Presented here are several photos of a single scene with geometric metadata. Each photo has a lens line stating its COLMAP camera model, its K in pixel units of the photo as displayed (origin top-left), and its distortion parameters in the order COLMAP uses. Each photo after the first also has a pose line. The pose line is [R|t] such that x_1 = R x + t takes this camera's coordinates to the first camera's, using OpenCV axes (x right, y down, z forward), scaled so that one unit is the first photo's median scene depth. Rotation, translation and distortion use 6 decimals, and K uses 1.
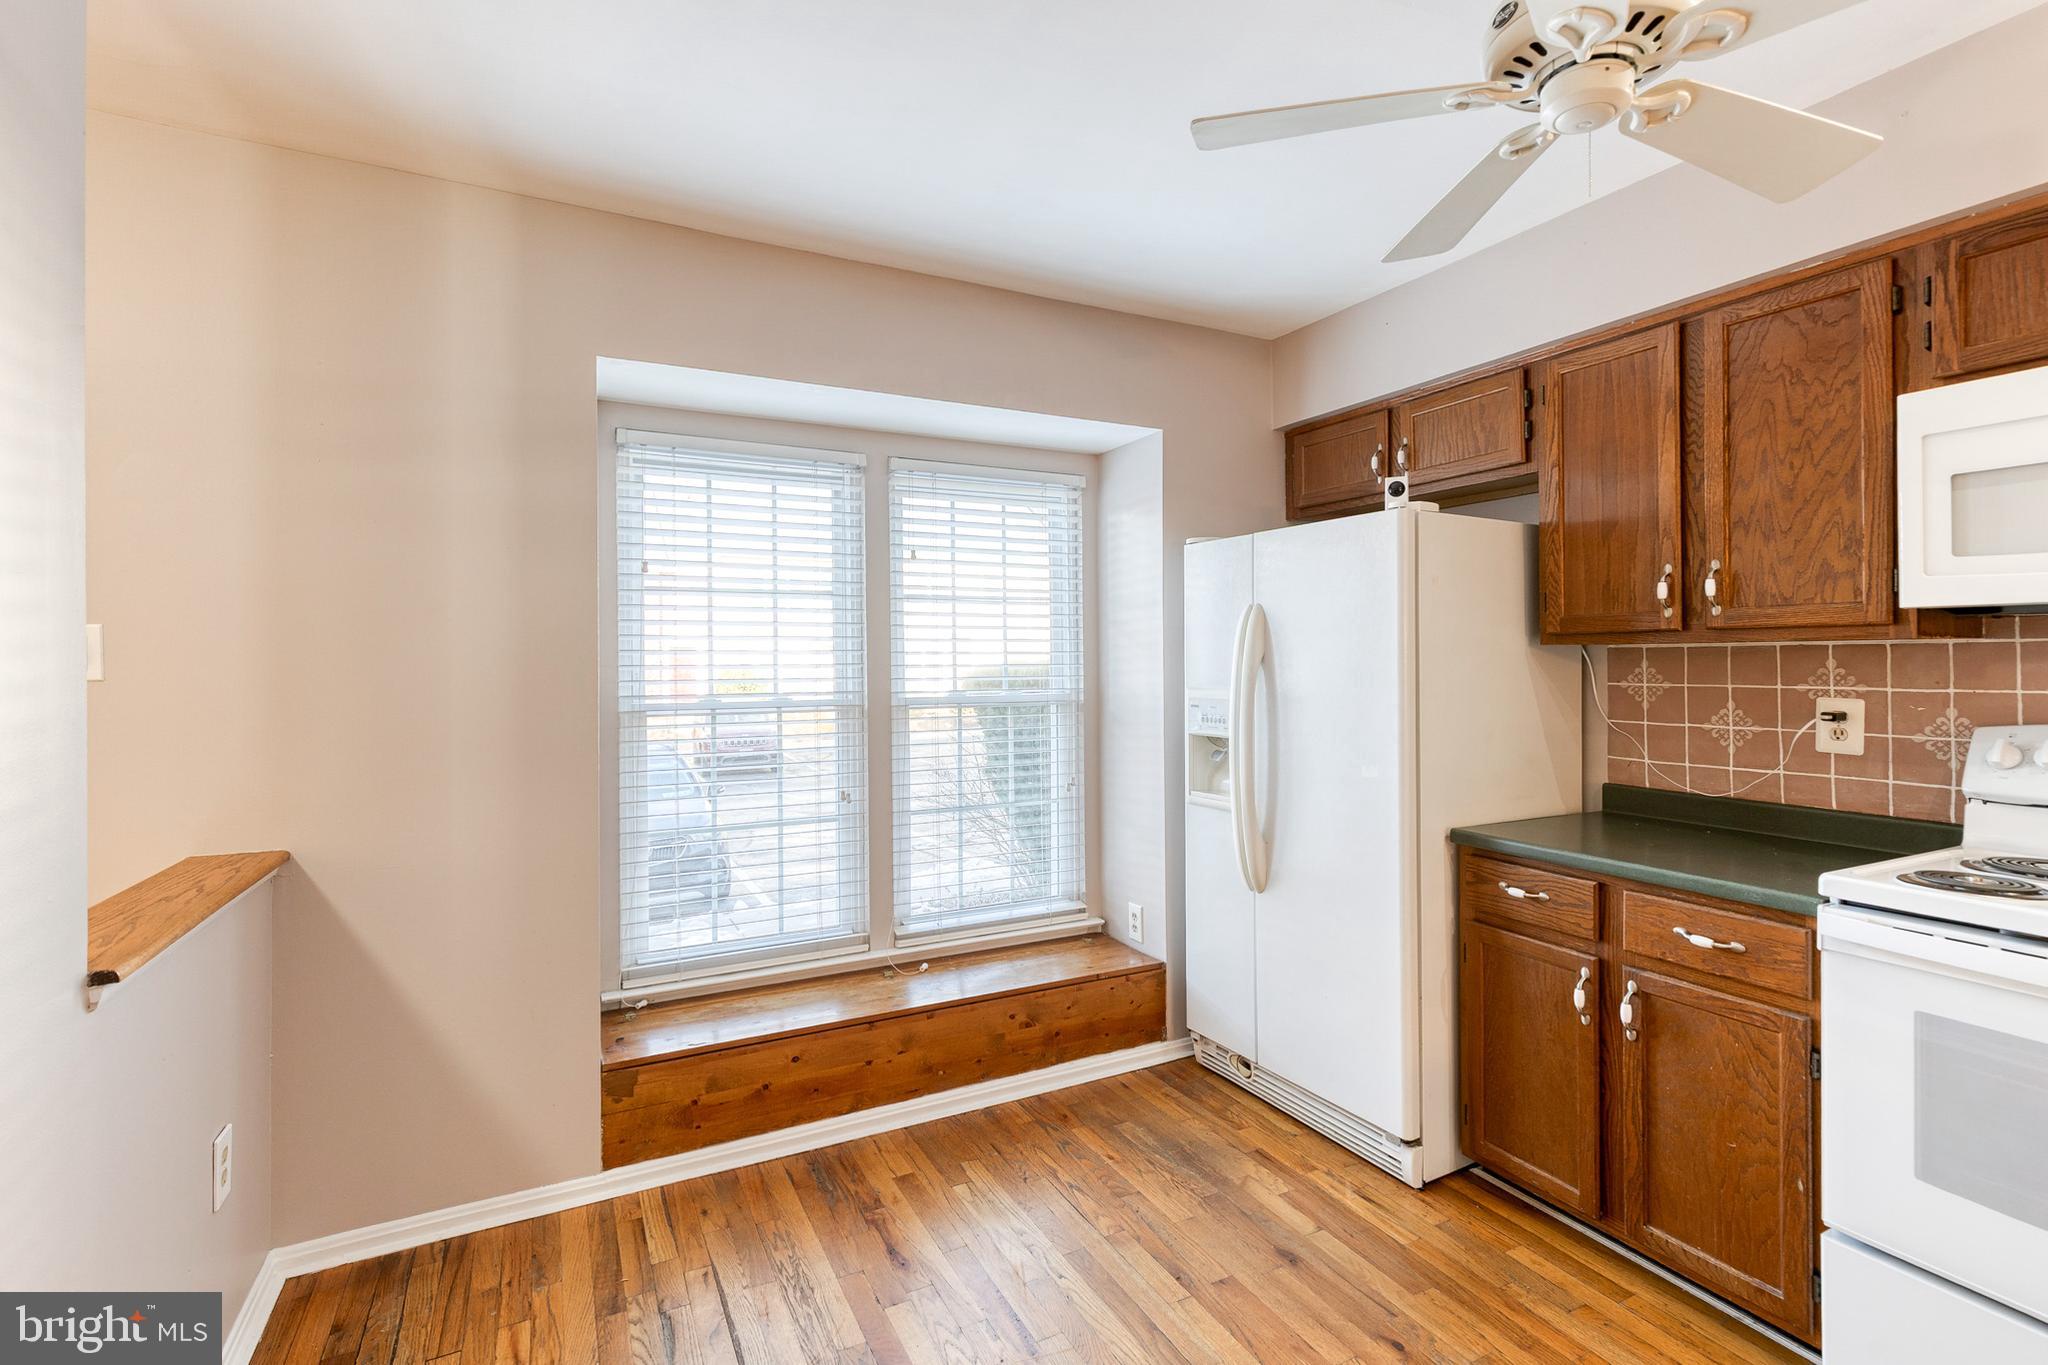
lens RADIAL K [[924.0, 0, 1024.6], [0, 924.0, 661.4], [0, 0, 1]] dist [-0.000765, -0.000317]
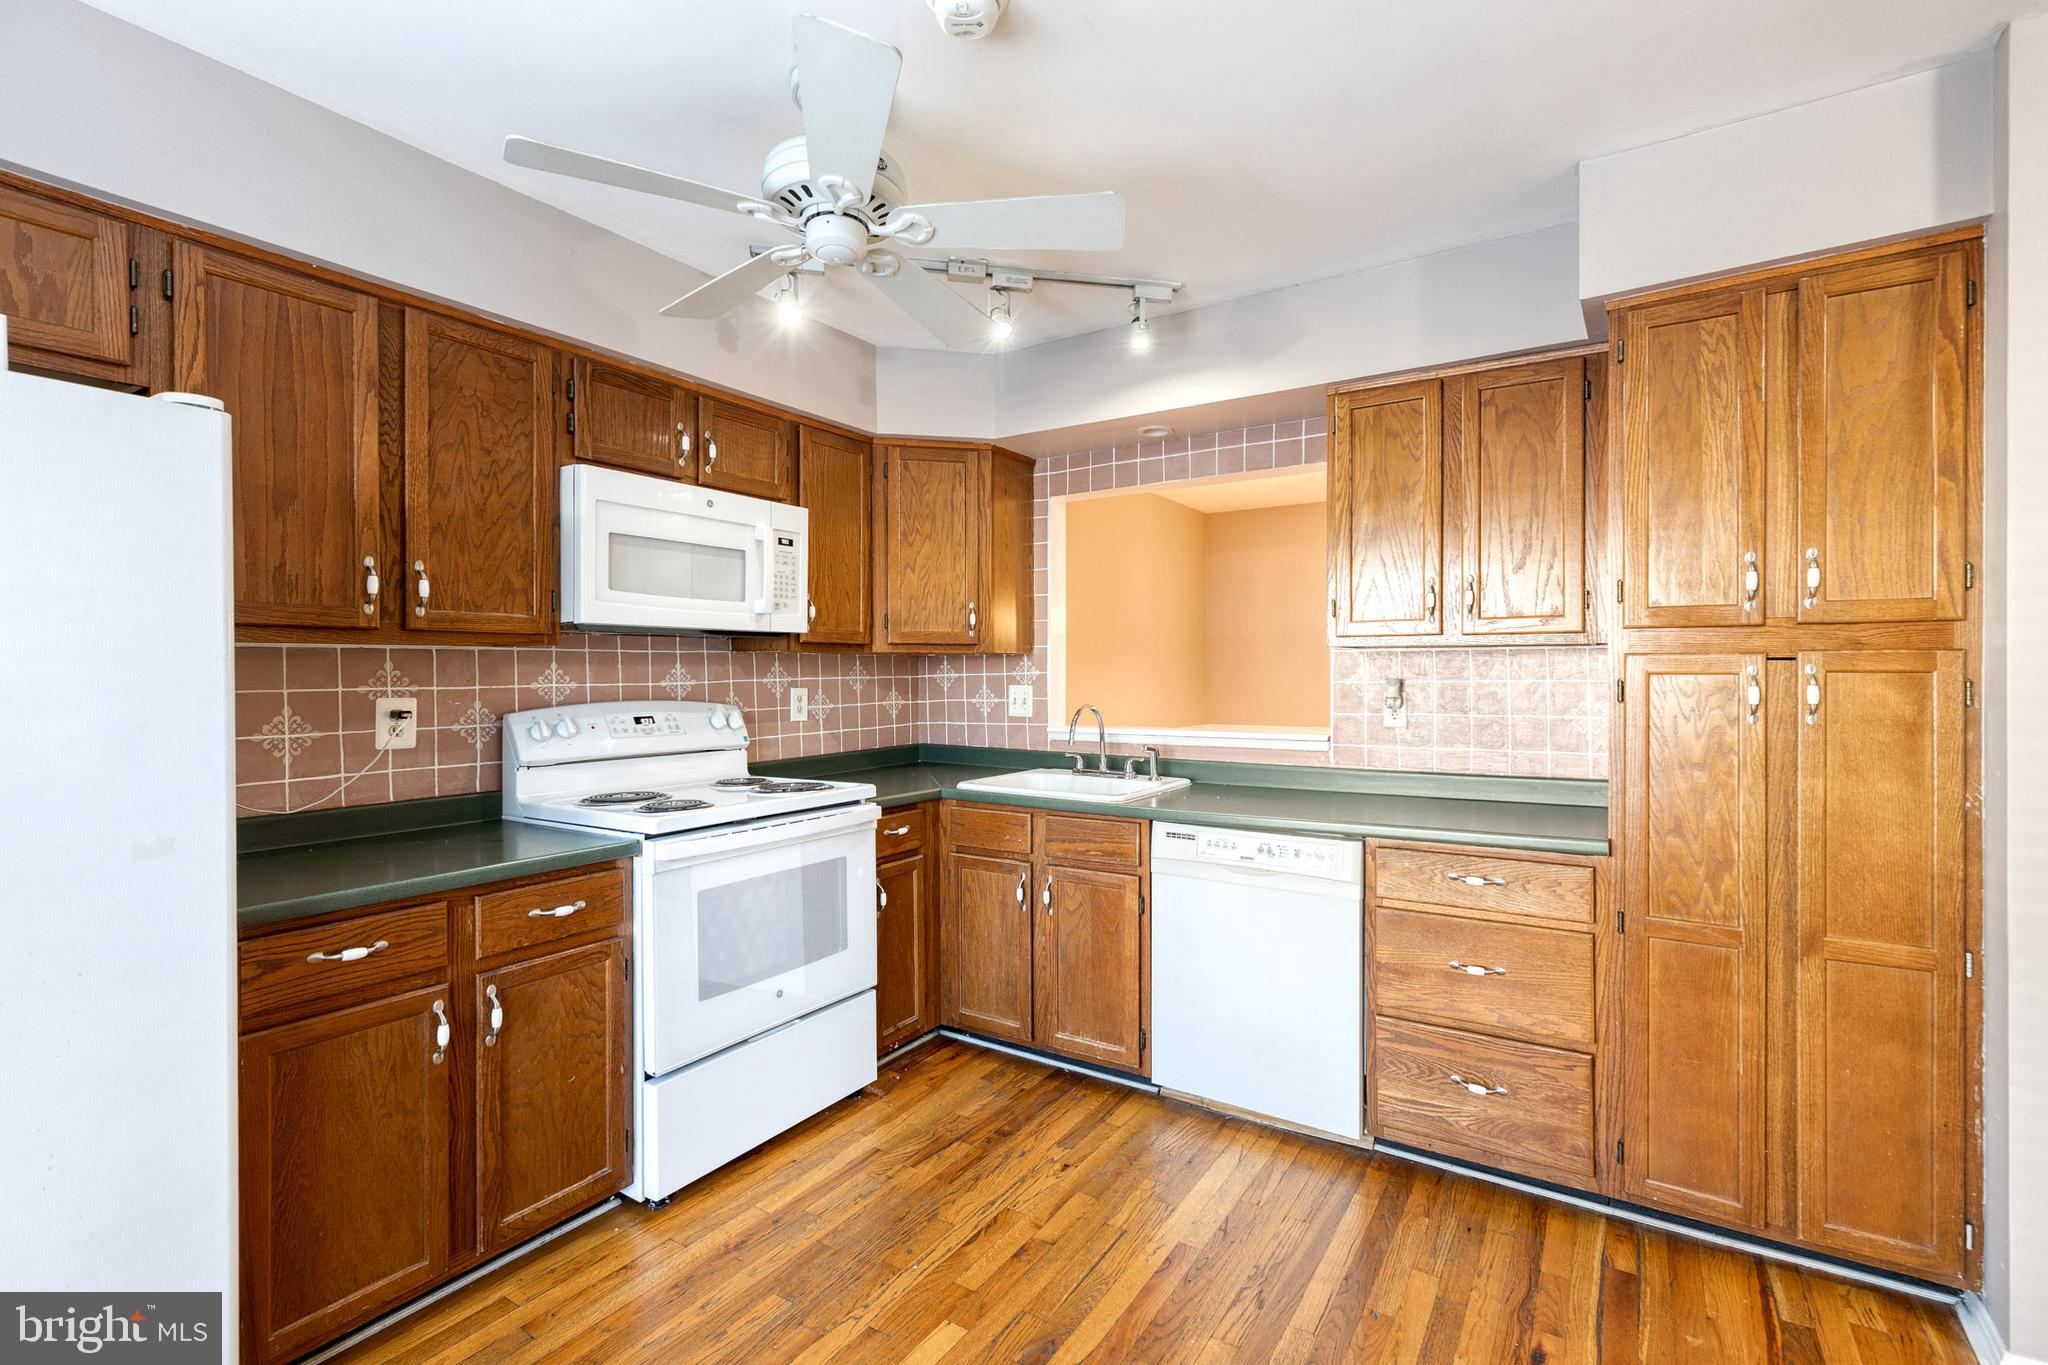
lens RADIAL K [[937.1, 0, 1024.0], [0, 937.1, 682.5], [0, 0, 1]] dist [0.011078, -0.000725]
pose [[-0.501301, -0.005185, 0.865258, -0.480723], [0.007247, 0.999922, 0.010190, 0.016836], [-0.865243, 0.011379, -0.501224, 0.982223]]
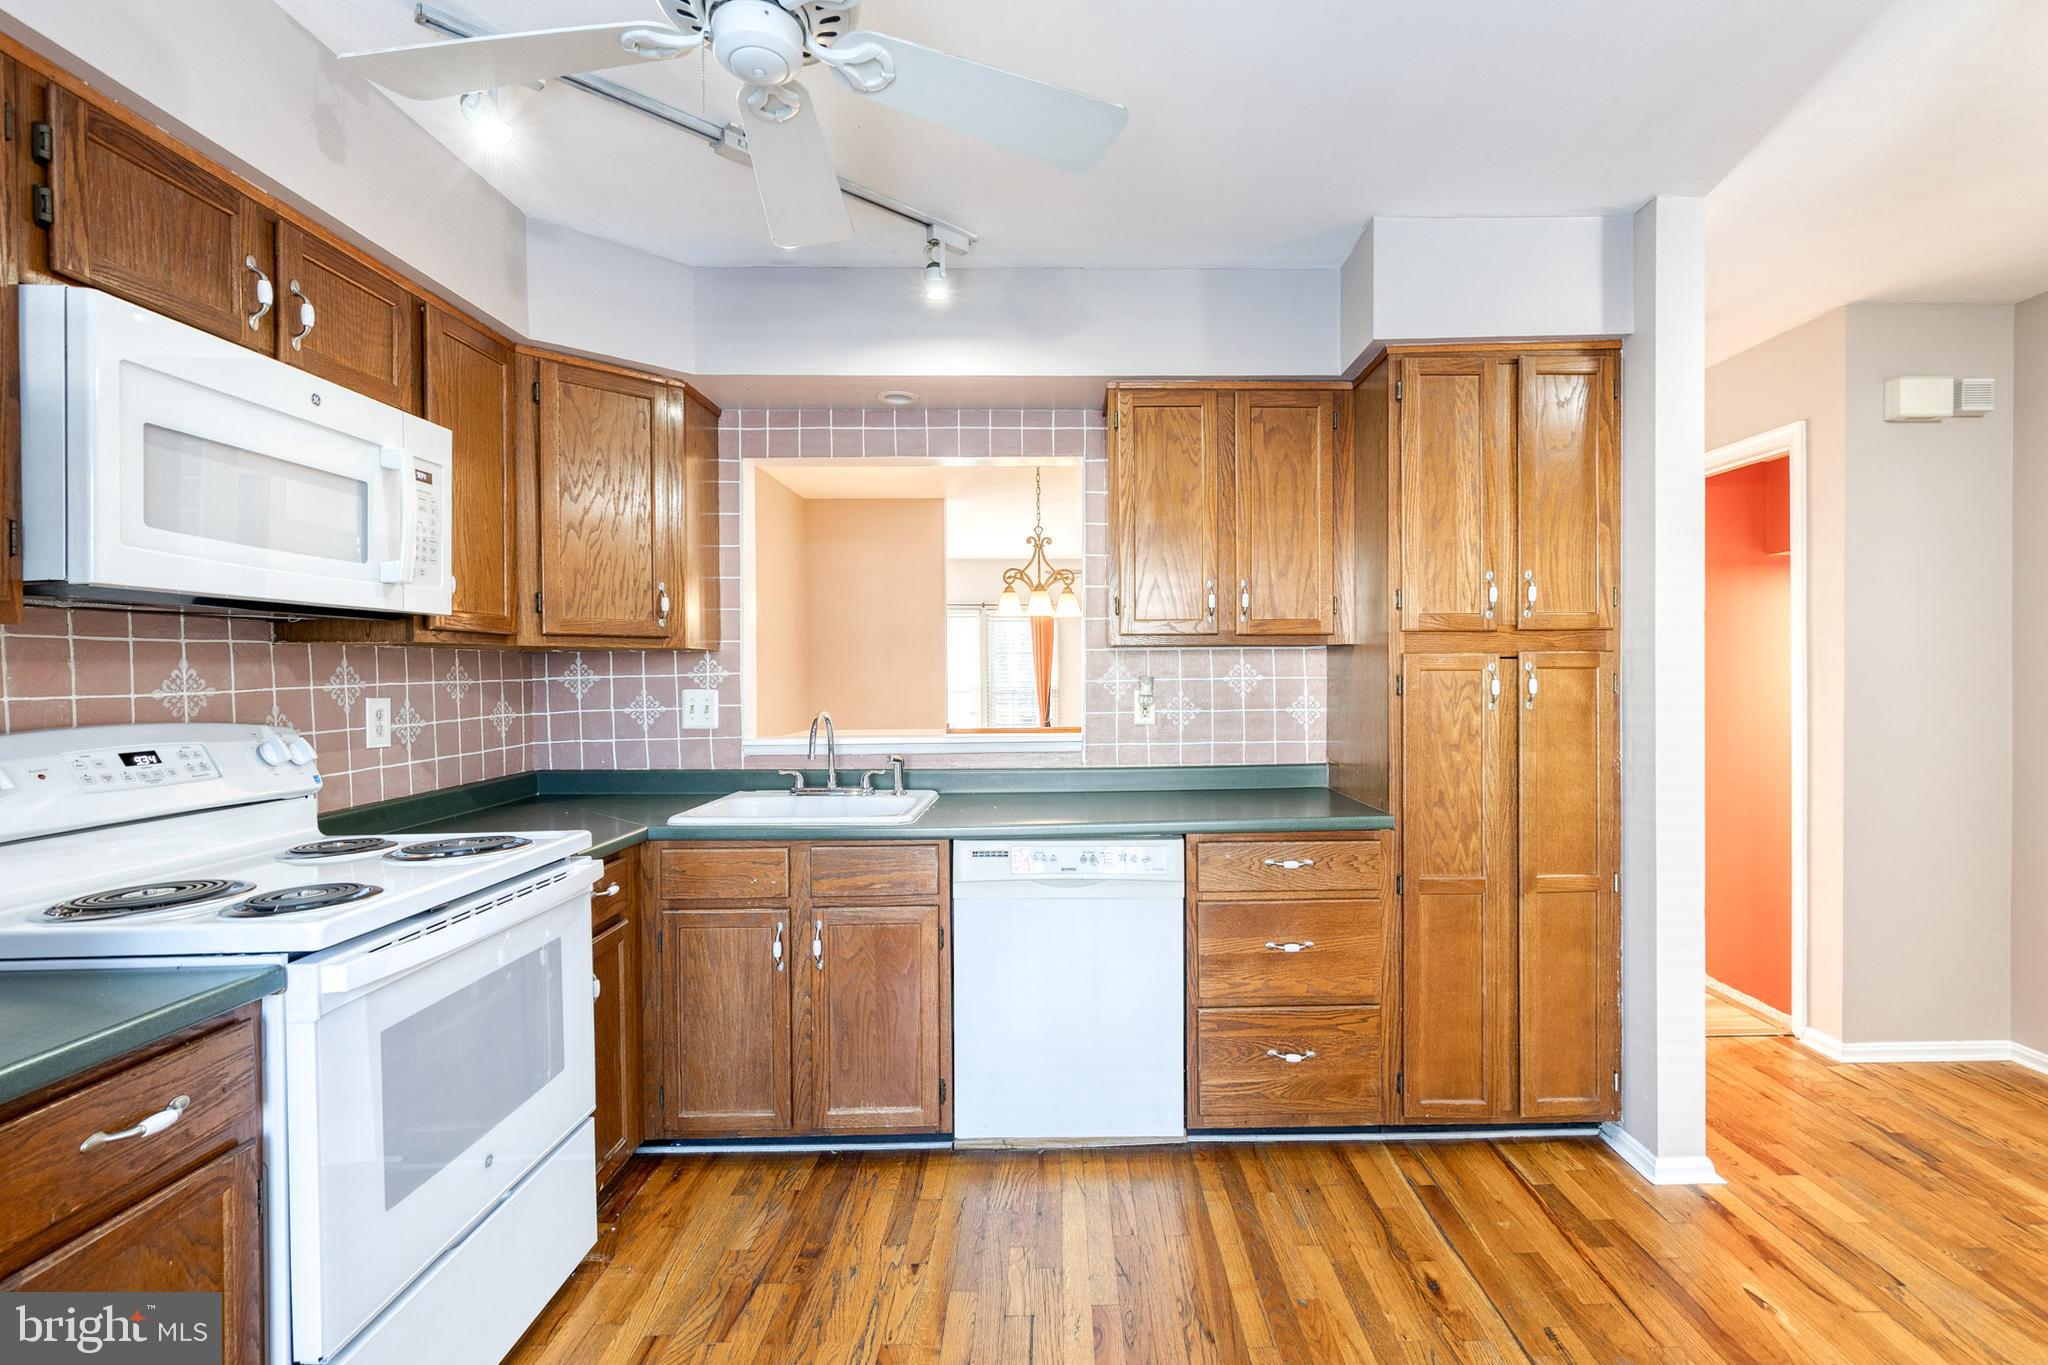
lens RADIAL K [[964.7, 0, 1084.2], [0, 964.7, 687.2], [0, 0, 1]] dist [0.014057, -0.000590]
pose [[-0.902320, 0.002583, 0.431060, -0.071015], [0.011843, 0.999753, 0.018798, 0.015856], [-0.430905, 0.022067, -0.902127, 1.181930]]
